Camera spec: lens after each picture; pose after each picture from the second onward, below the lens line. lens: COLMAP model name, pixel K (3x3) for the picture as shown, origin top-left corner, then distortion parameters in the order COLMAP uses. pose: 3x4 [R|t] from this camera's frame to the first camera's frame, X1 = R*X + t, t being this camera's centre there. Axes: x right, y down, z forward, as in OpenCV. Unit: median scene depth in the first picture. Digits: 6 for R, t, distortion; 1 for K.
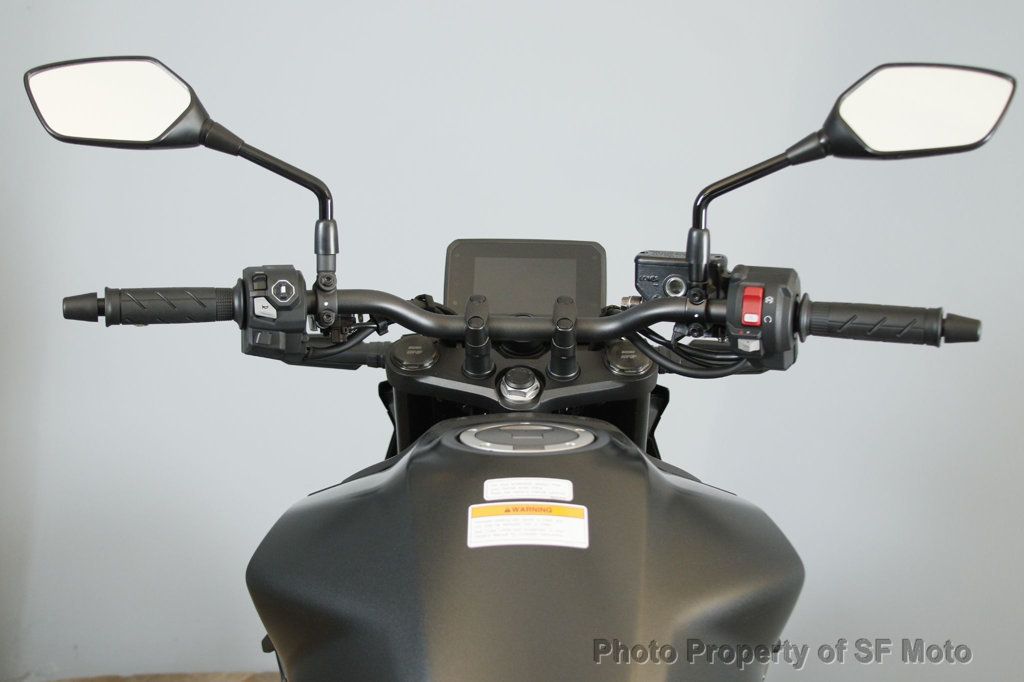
lens RADIAL K [[1432.1, 0, 512.0], [0, 1432.1, 341.0], [0, 0, 1]] dist [-0.028282, -0.040556]
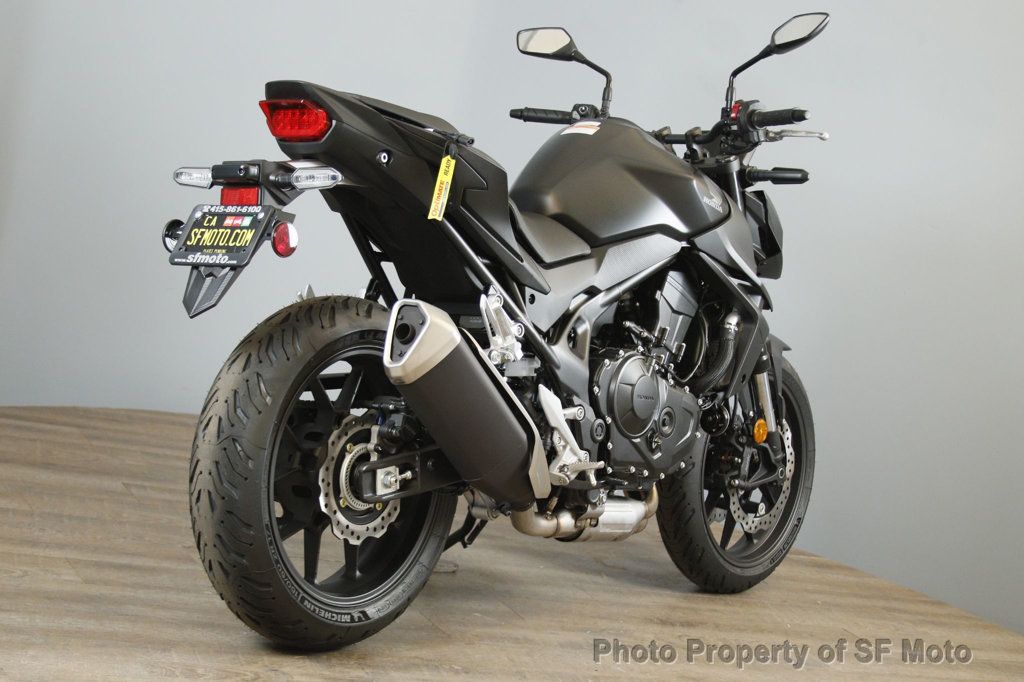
lens RADIAL K [[2045.1, 0, 512.0], [0, 2045.1, 341.0], [0, 0, 1]] dist [-0.070472, -0.134182]
pose [[0.802410, 0.066562, -0.593049, 1.929764], [-0.251101, 0.939167, -0.234338, 1.240452], [0.541374, 0.336951, 0.770311, -1.738336]]
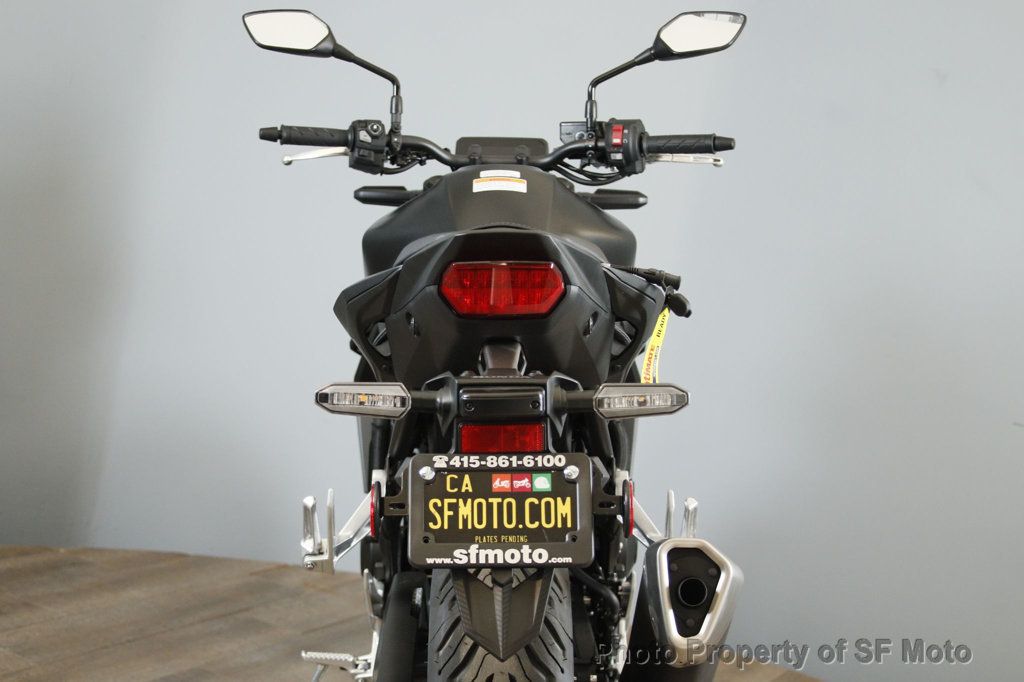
lens RADIAL K [[1872.2, 0, 512.0], [0, 1872.2, 341.0], [0, 0, 1]] dist [0.242239, 0.009842]
pose [[0.999941, 0.007981, 0.007420, 0.008114], [-0.006405, 0.981314, -0.192305, 0.730910], [-0.008816, 0.192246, 0.981307, -1.428286]]
